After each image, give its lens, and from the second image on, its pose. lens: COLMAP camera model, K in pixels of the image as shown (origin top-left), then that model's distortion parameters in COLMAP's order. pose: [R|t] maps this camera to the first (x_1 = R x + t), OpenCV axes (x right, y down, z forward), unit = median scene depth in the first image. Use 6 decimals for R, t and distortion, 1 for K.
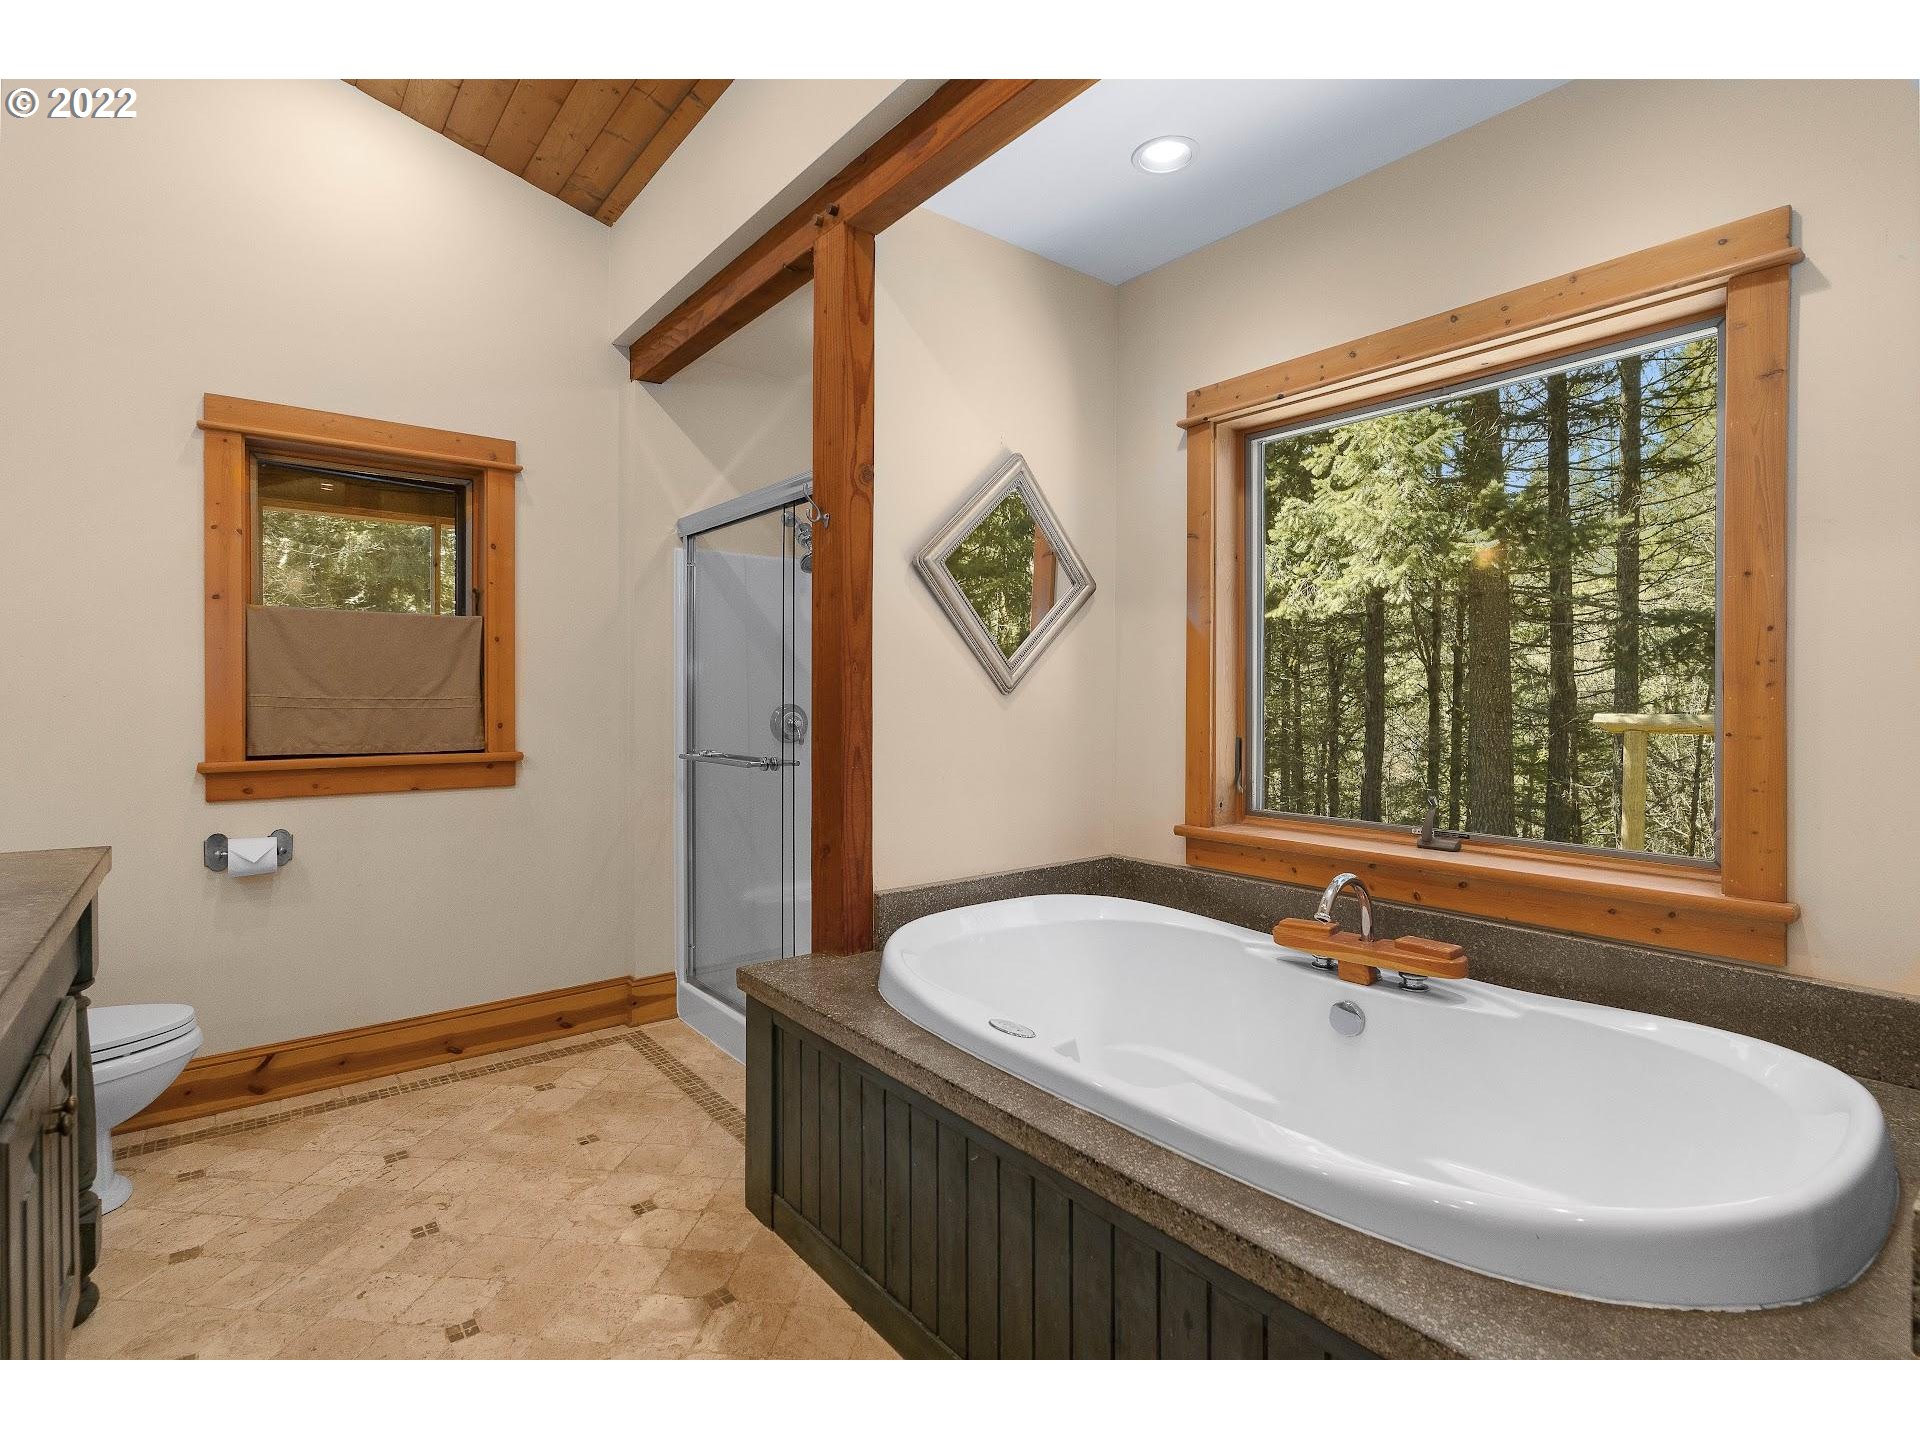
lens RADIAL K [[925.5, 0, 953.9], [0, 925.5, 698.3], [0, 0, 1]] dist [-0.003530, 0.000170]
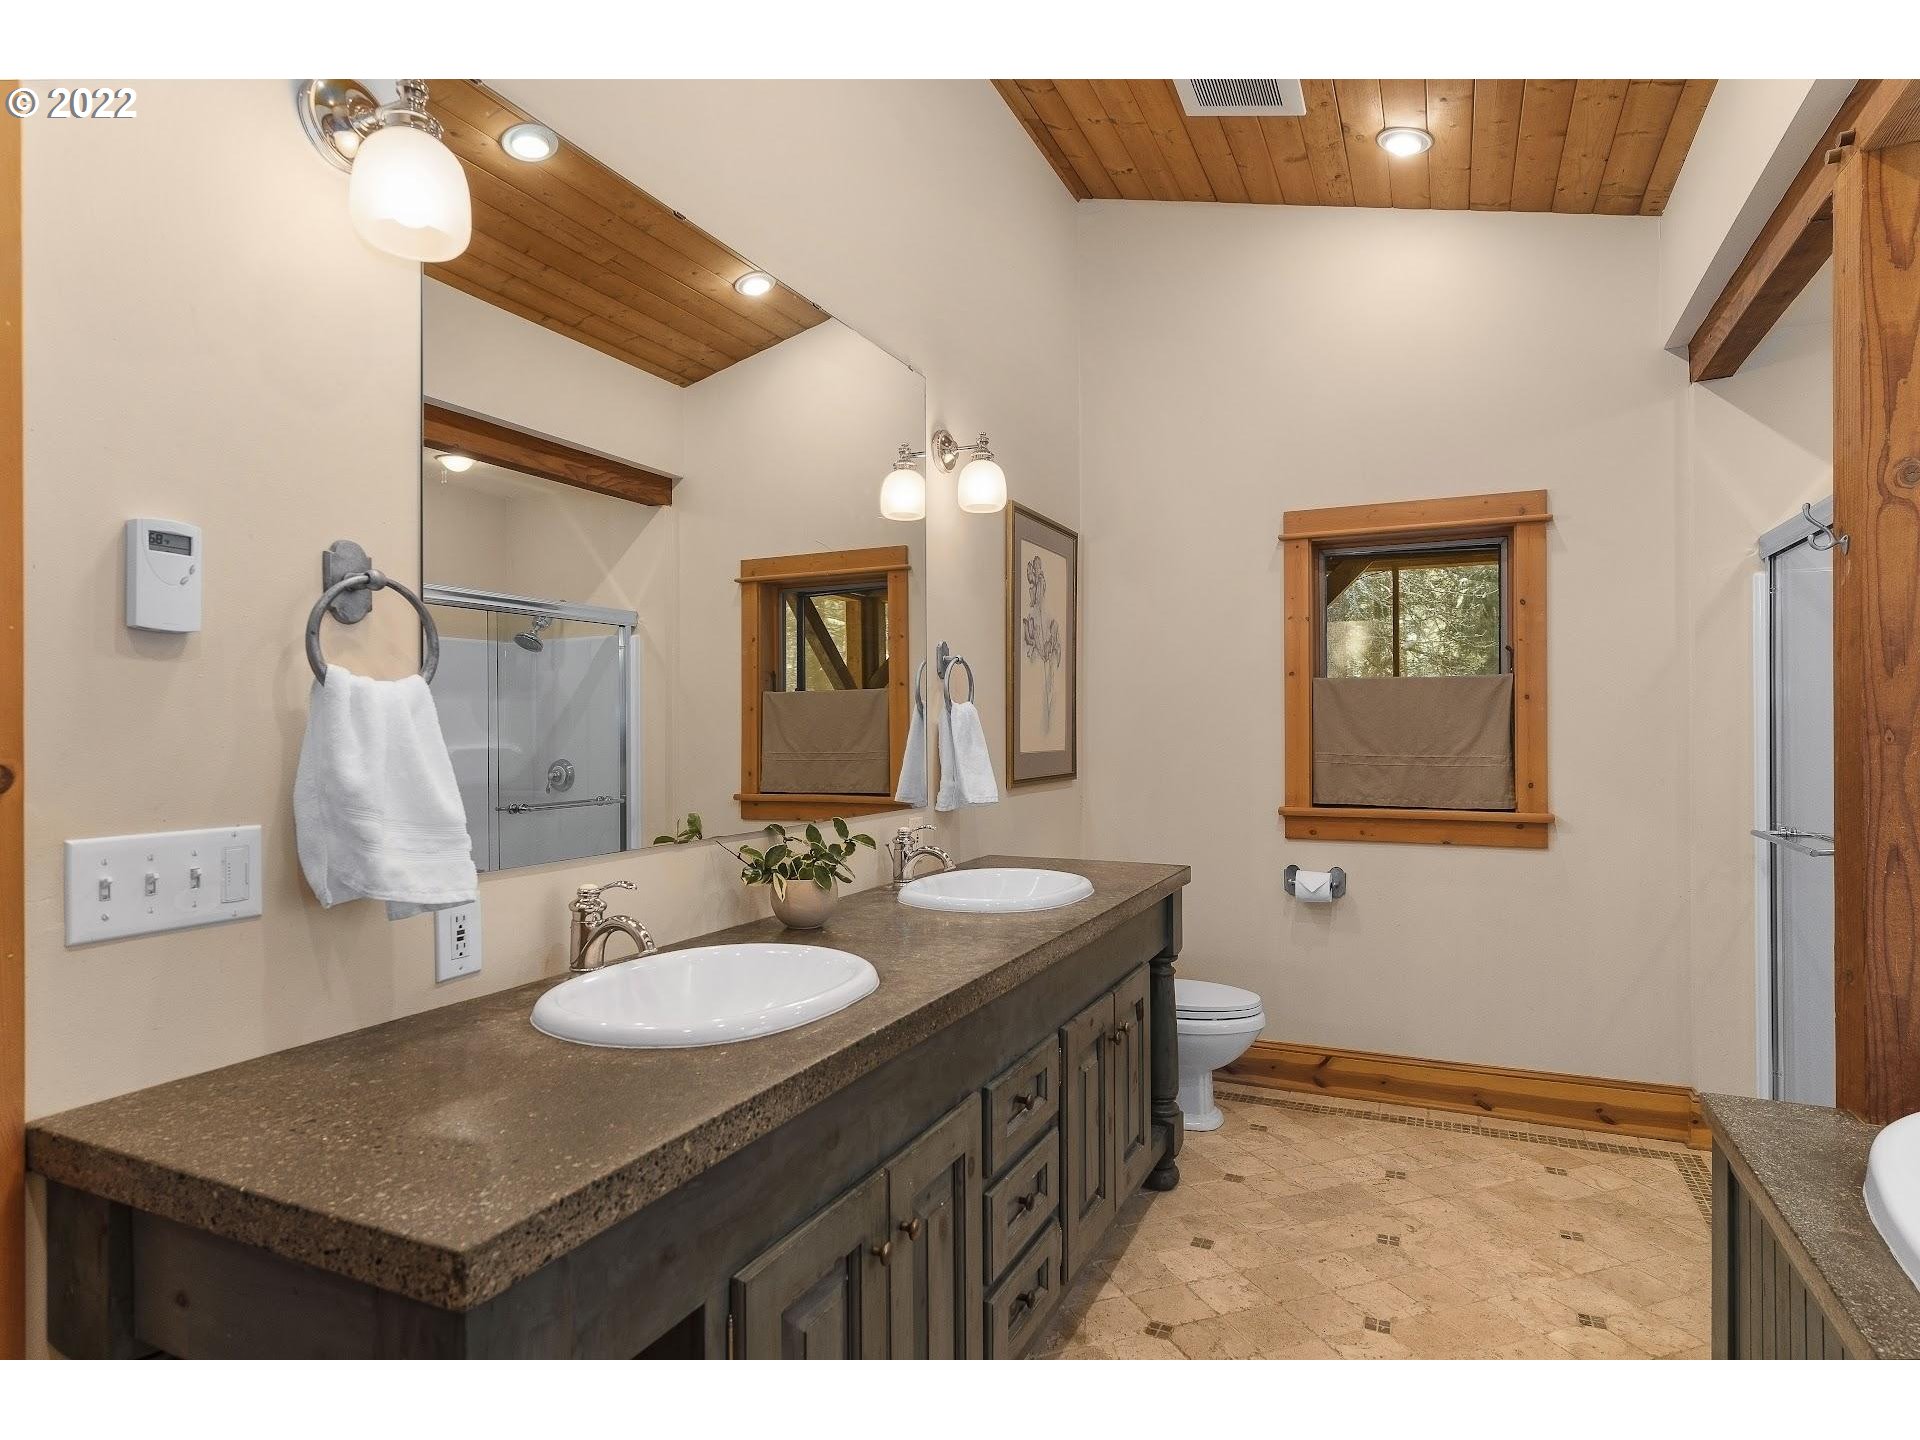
lens RADIAL K [[1002.4, 0, 960.0], [0, 1002.4, 720.0], [0, 0, 1]] dist [-0.004546, -0.000123]
pose [[0.464646, -0.015258, -0.885365, 0.185053], [-0.000150, 0.999850, -0.017310, -0.024010], [0.885497, 0.008176, 0.464574, -0.022173]]
